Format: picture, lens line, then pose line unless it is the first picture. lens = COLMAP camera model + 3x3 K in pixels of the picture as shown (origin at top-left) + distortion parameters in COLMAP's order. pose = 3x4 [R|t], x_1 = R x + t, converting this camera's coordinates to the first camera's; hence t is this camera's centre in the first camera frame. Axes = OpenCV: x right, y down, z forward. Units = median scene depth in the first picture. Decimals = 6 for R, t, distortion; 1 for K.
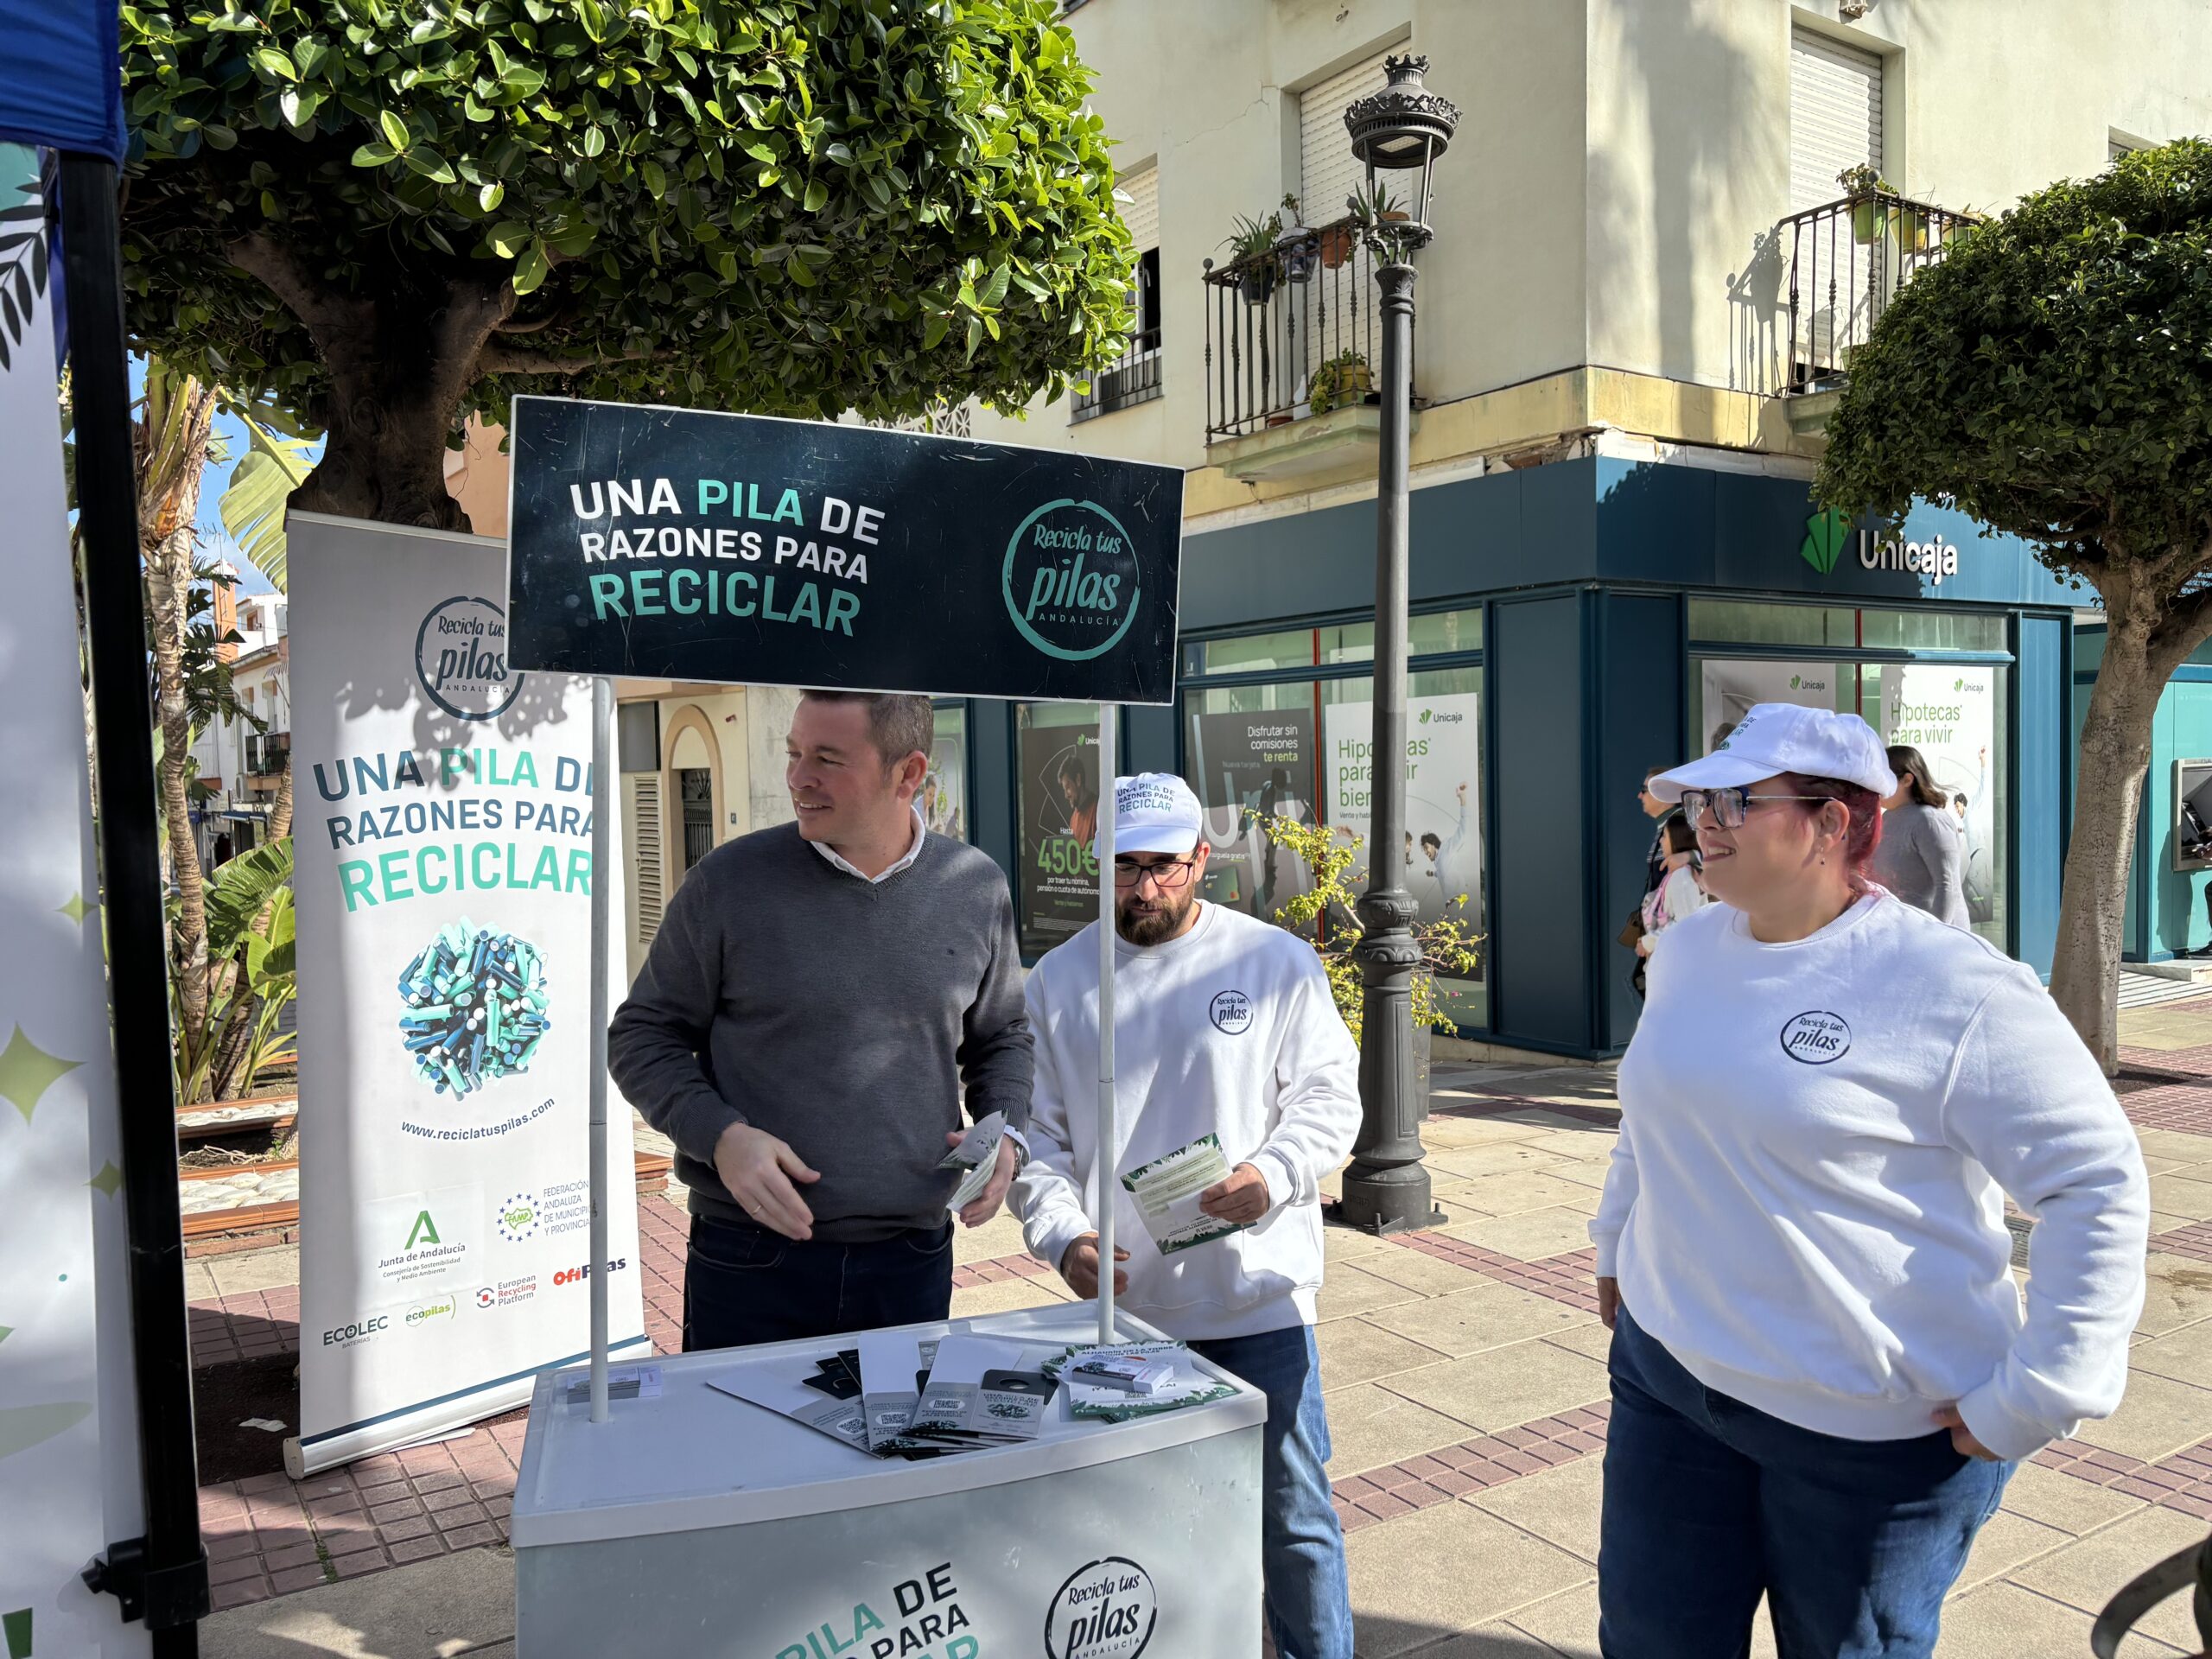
lens RADIAL K [[1533.6, 0, 1106.0], [0, 1533.6, 829.5], [0, 0, 1]] dist [0.021803, 0.000797]
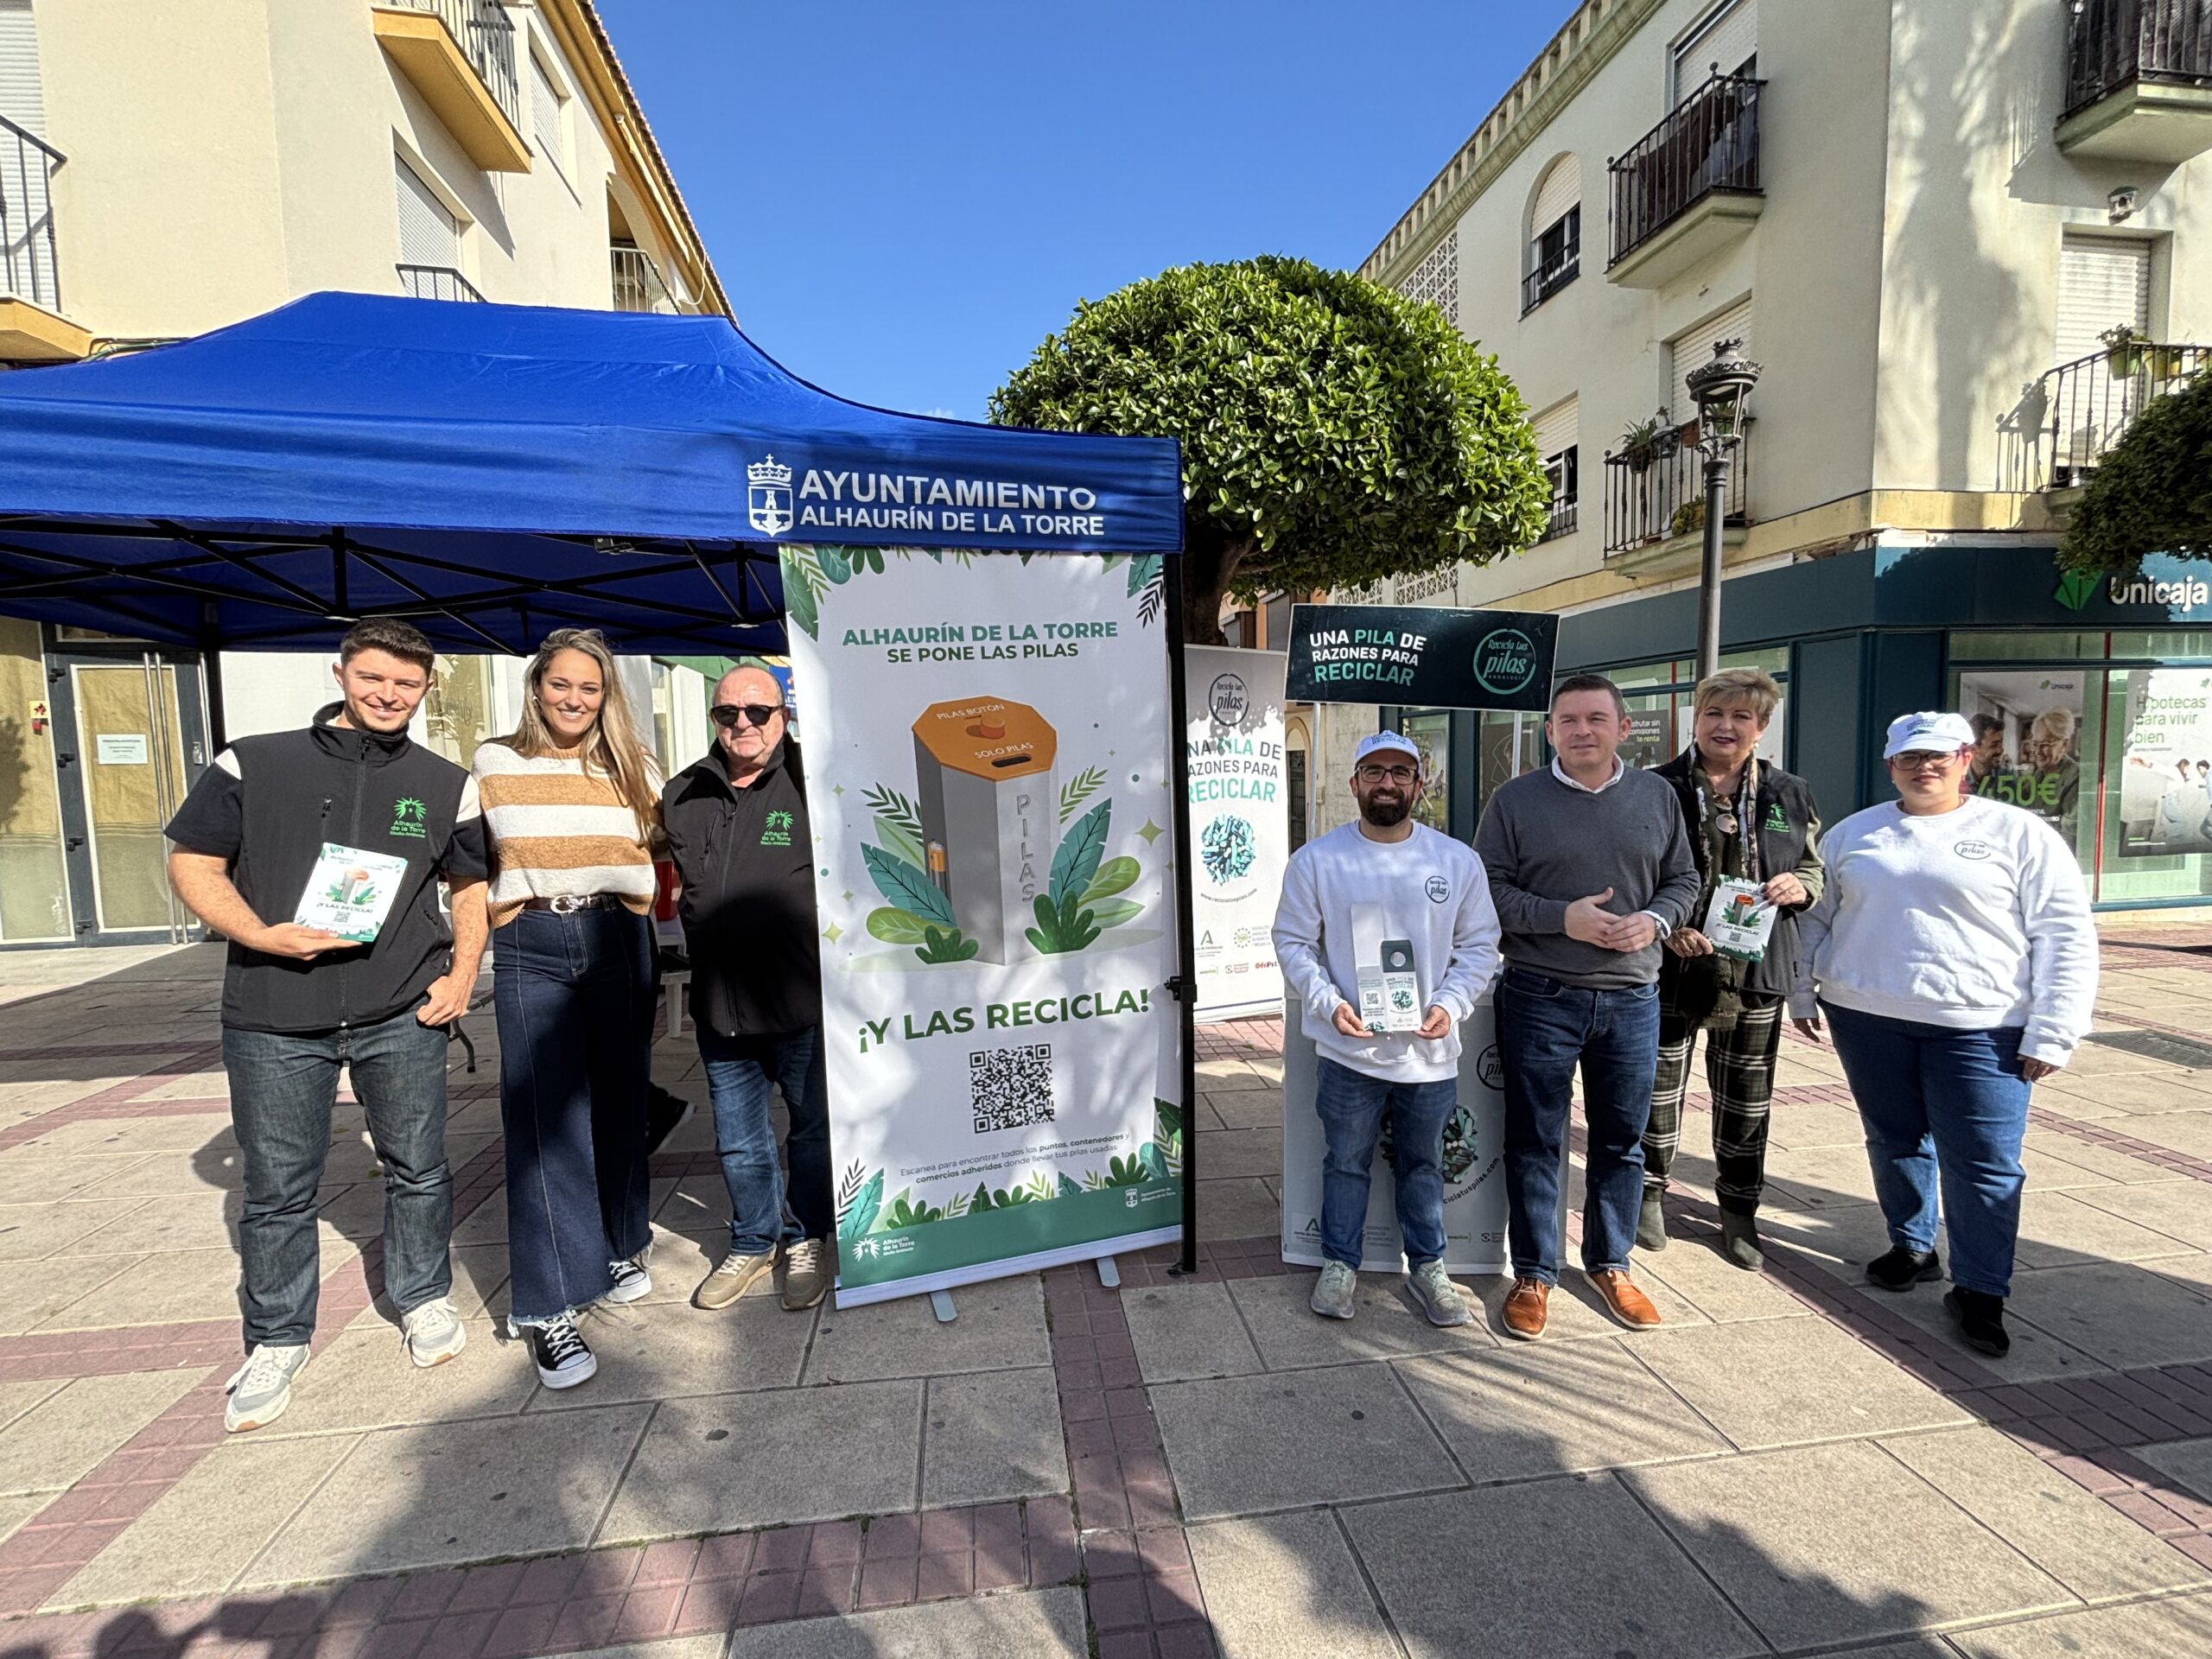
lens RADIAL K [[902.3, 0, 1106.0], [0, 902.3, 829.5], [0, 0, 1]] dist [-0.002869, -0.000123]
pose [[0.900318, 0.030945, -0.434130, 0.021853], [-0.011672, 0.998827, 0.046992, 0.024193], [0.435075, -0.037240, 0.899624, -0.321721]]
